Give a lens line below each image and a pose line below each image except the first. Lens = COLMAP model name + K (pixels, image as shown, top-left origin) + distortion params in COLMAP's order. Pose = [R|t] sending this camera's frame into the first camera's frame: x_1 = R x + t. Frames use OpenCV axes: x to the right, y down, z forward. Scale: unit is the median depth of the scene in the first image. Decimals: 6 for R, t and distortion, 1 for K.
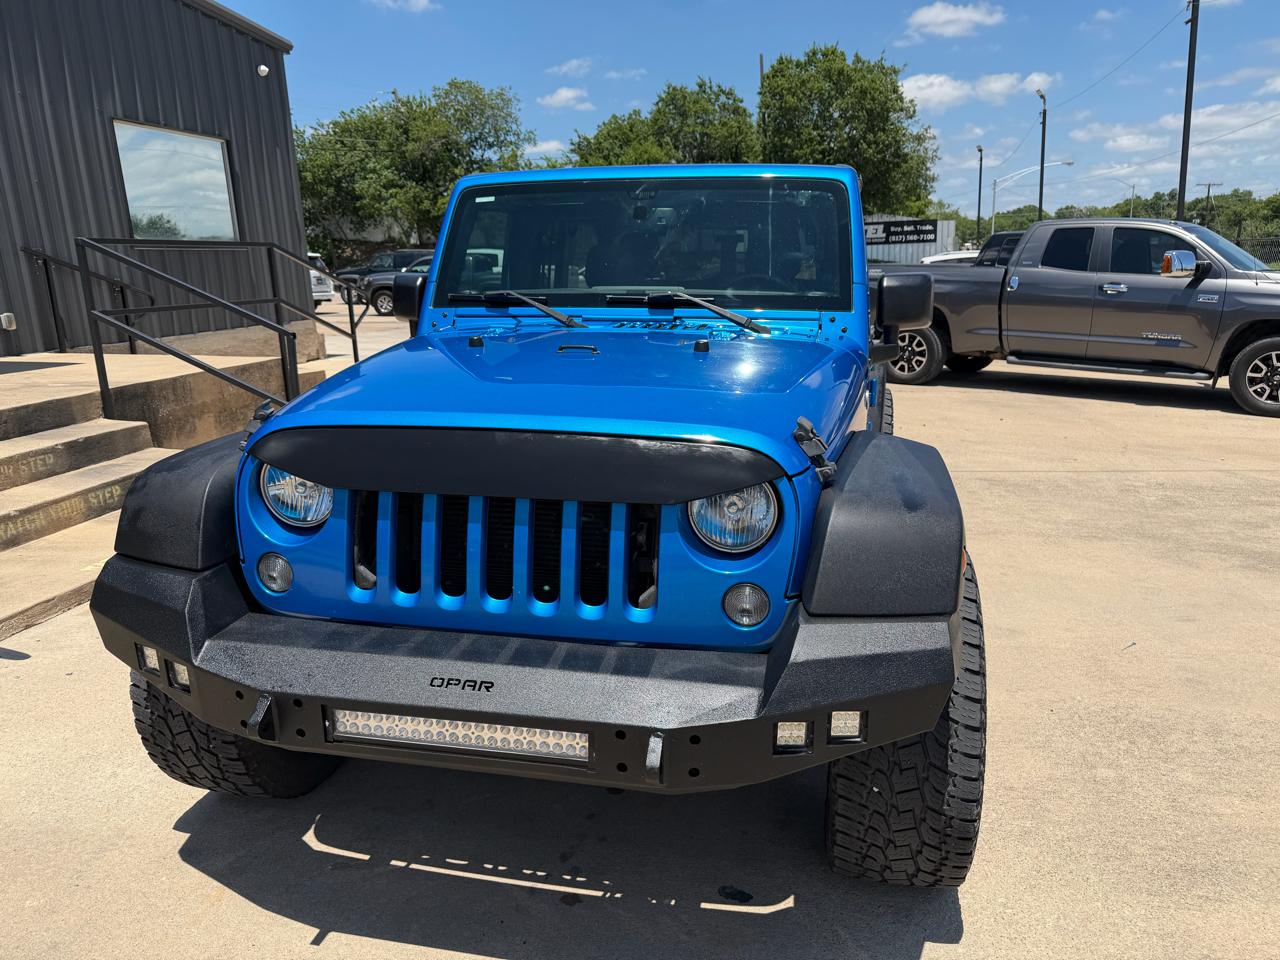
lens RADIAL K [[920.3, 0, 636.2], [0, 920.3, 484.6], [0, 0, 1]] dist [0.016601, -0.025291]
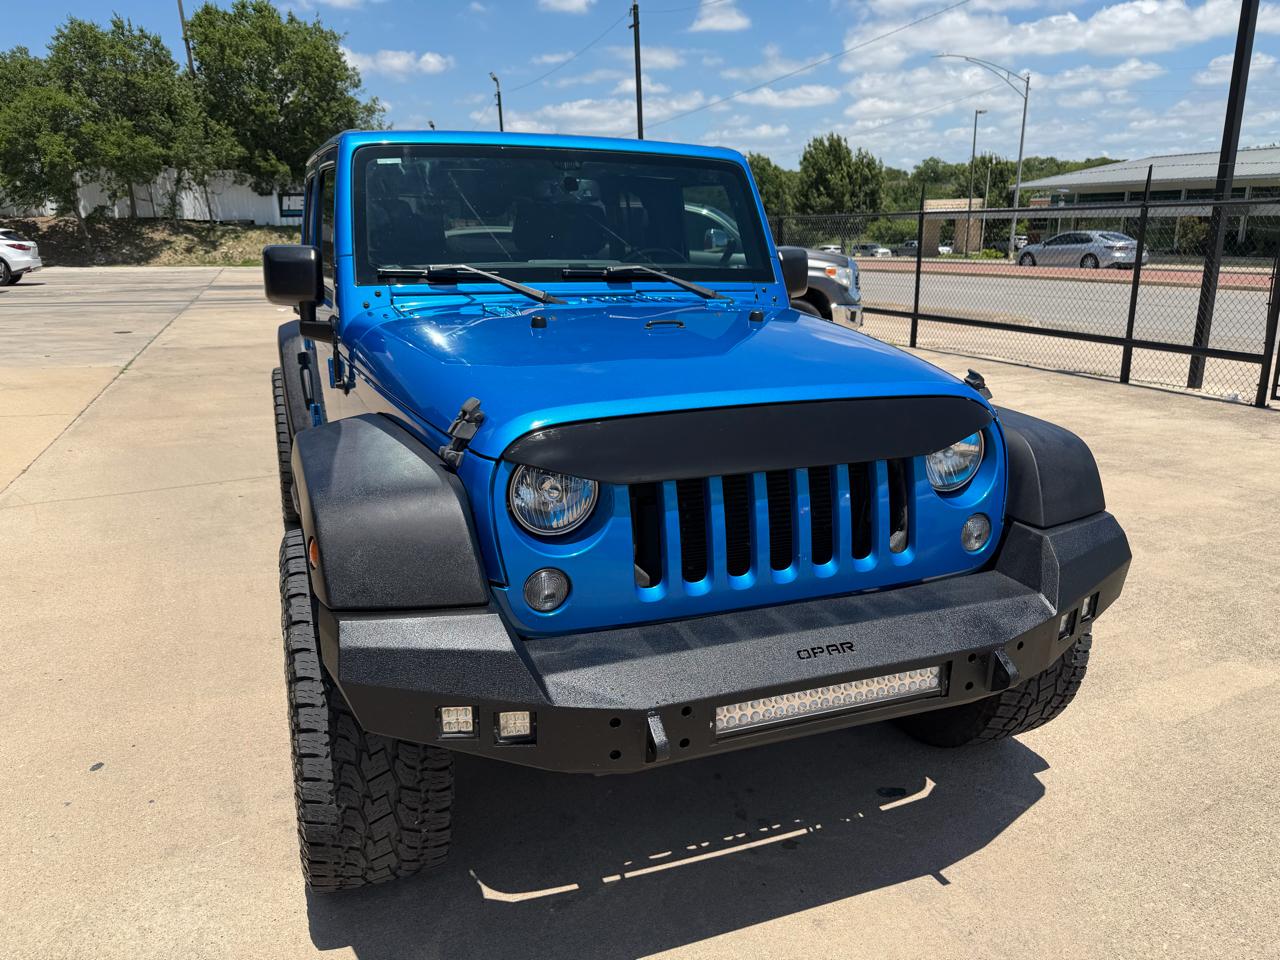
lens RADIAL K [[920.3, 0, 639.7], [0, 920.3, 492.1], [0, 0, 1]] dist [0.016601, -0.025291]
pose [[0.831845, -0.140034, 0.537052, -0.519708], [0.121054, 0.990127, 0.070670, -0.032822], [-0.541646, 0.006225, 0.840584, 0.144876]]
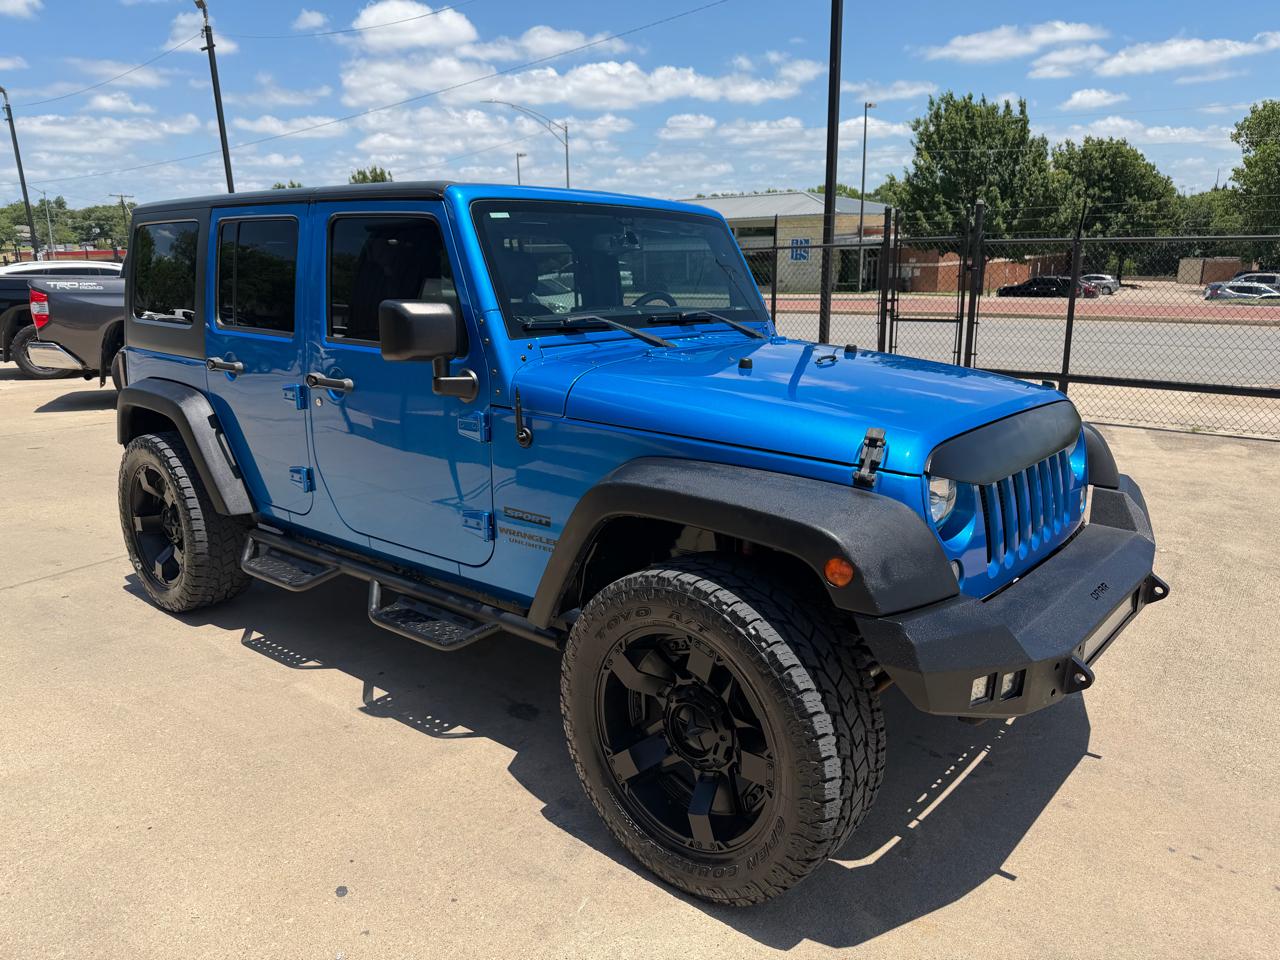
lens RADIAL K [[920.3, 0, 643.5], [0, 920.3, 473.7], [0, 0, 1]] dist [0.016601, -0.025291]
pose [[0.471735, -0.187459, 0.861583, -0.982272], [0.205034, 0.973675, 0.099587, -0.136543], [-0.857571, 0.129675, 0.497752, 0.509134]]
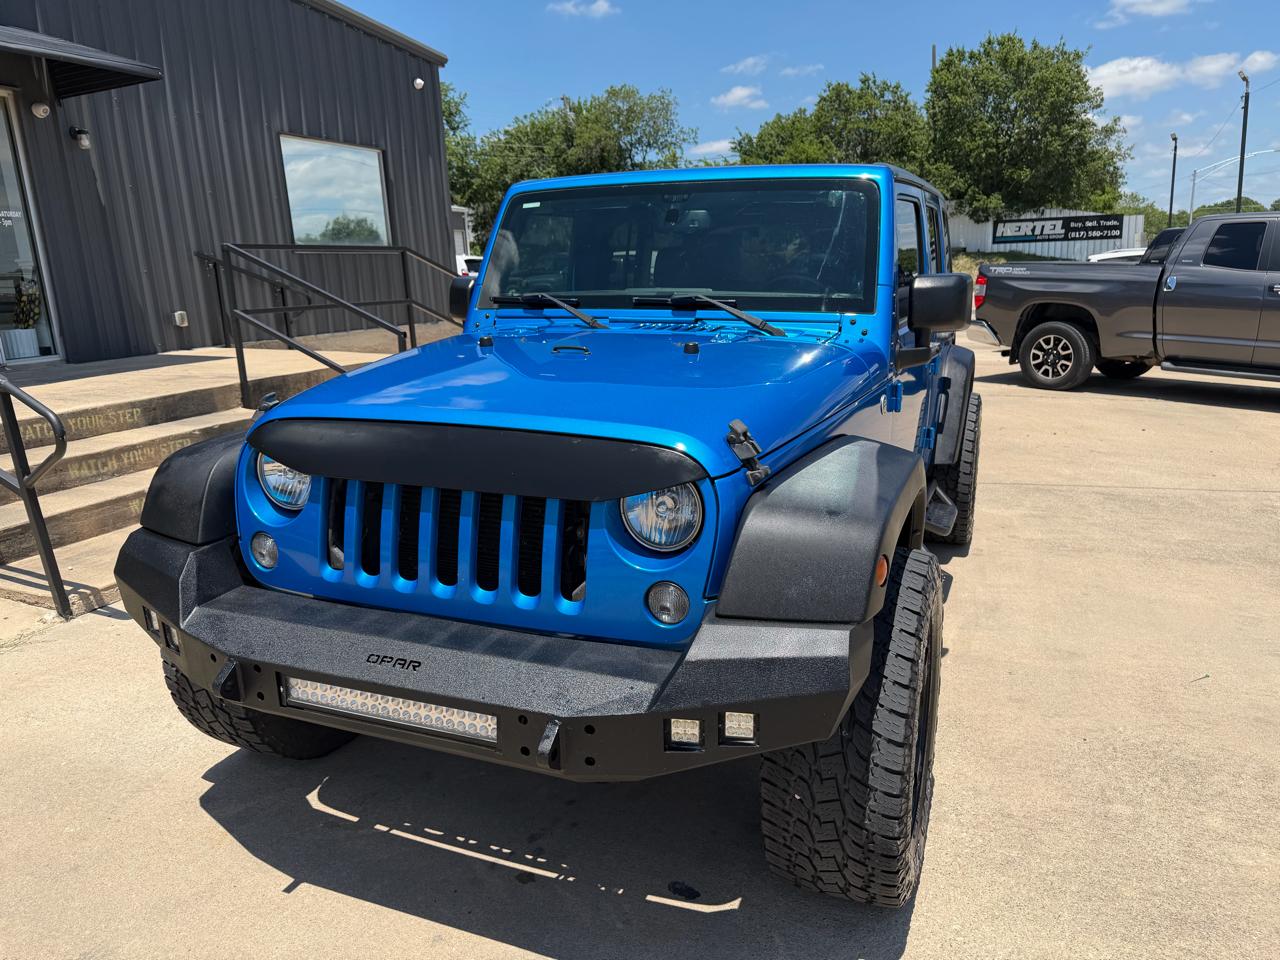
lens RADIAL K [[920.3, 0, 637.0], [0, 920.3, 484.3], [0, 0, 1]] dist [0.016601, -0.025291]
pose [[0.984565, 0.035731, -0.171332, 0.154577], [-0.035762, 0.999356, 0.002905, -0.001316], [0.171325, 0.003267, 0.985209, -0.004386]]
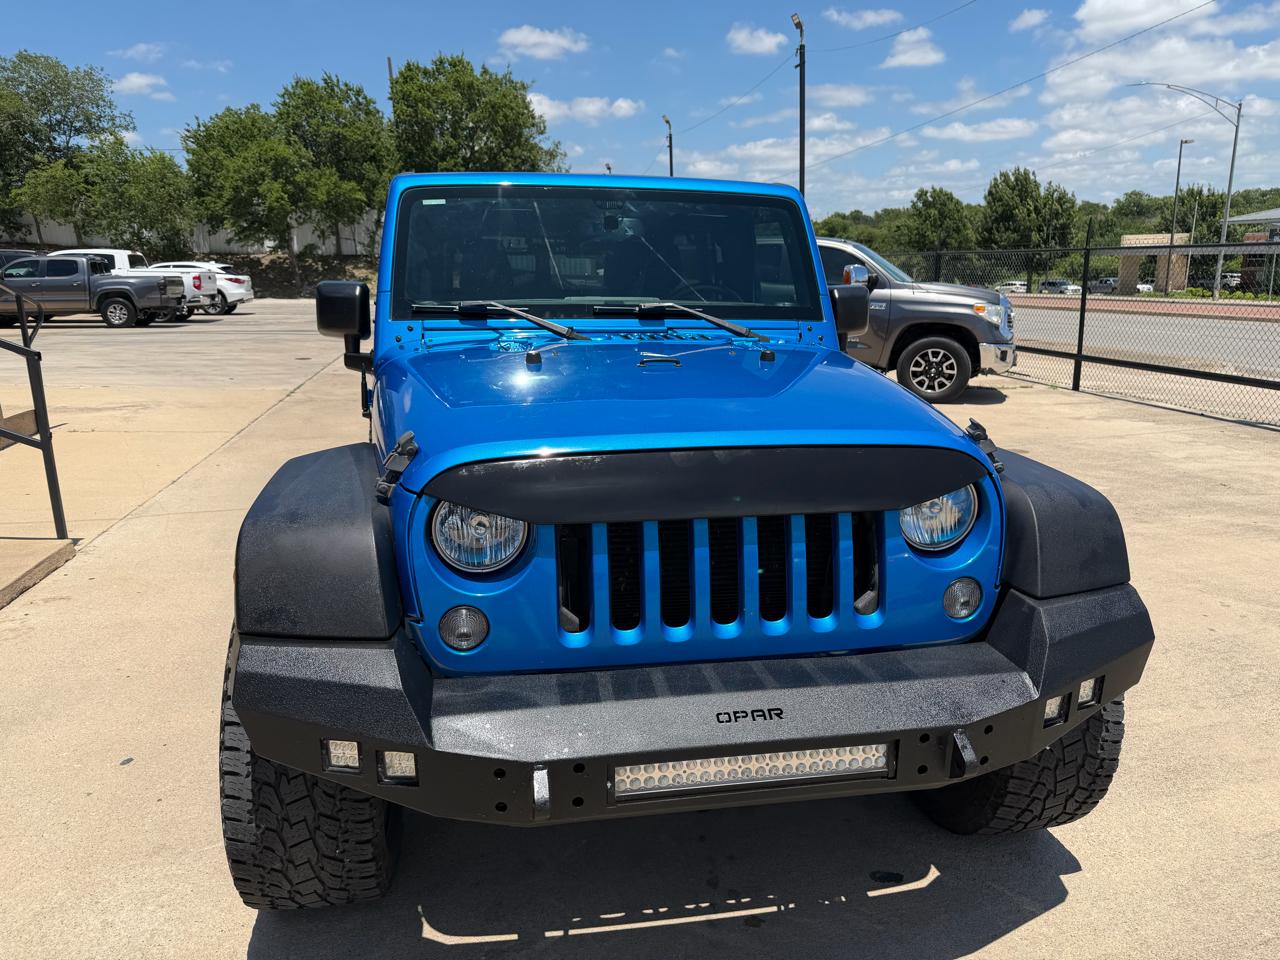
lens RADIAL K [[920.3, 0, 635.9], [0, 920.3, 481.4], [0, 0, 1]] dist [0.016601, -0.025291]
pose [[0.922043, -0.075603, 0.379633, -0.375278], [0.079720, 0.996805, 0.004889, -0.022936], [-0.378789, 0.025757, 0.925124, 0.091146]]
